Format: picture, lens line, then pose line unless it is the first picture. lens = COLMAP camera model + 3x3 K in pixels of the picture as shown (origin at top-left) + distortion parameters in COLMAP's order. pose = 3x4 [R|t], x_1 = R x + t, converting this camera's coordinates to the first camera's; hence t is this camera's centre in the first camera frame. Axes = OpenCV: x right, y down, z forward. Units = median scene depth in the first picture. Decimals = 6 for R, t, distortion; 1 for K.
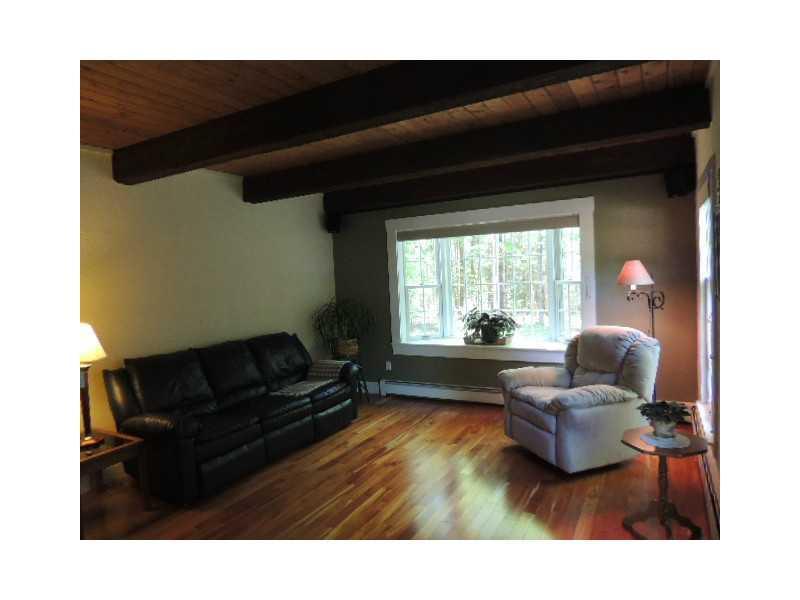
lens RADIAL K [[461.6, 0, 400.0], [0, 461.6, 300.0], [0, 0, 1]] dist [-0.005528, -0.001758]
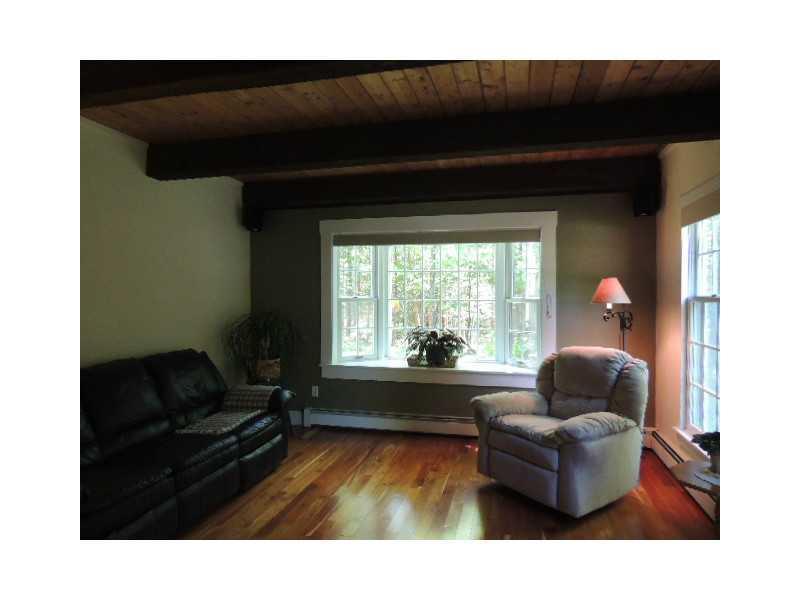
lens RADIAL K [[461.6, 0, 400.0], [0, 461.6, 300.0], [0, 0, 1]] dist [-0.005528, -0.001758]
pose [[0.962813, 0.044283, 0.266514, -0.140458], [-0.031098, 0.998084, -0.053494, 0.020740], [-0.268372, 0.043217, 0.962345, 0.180432]]
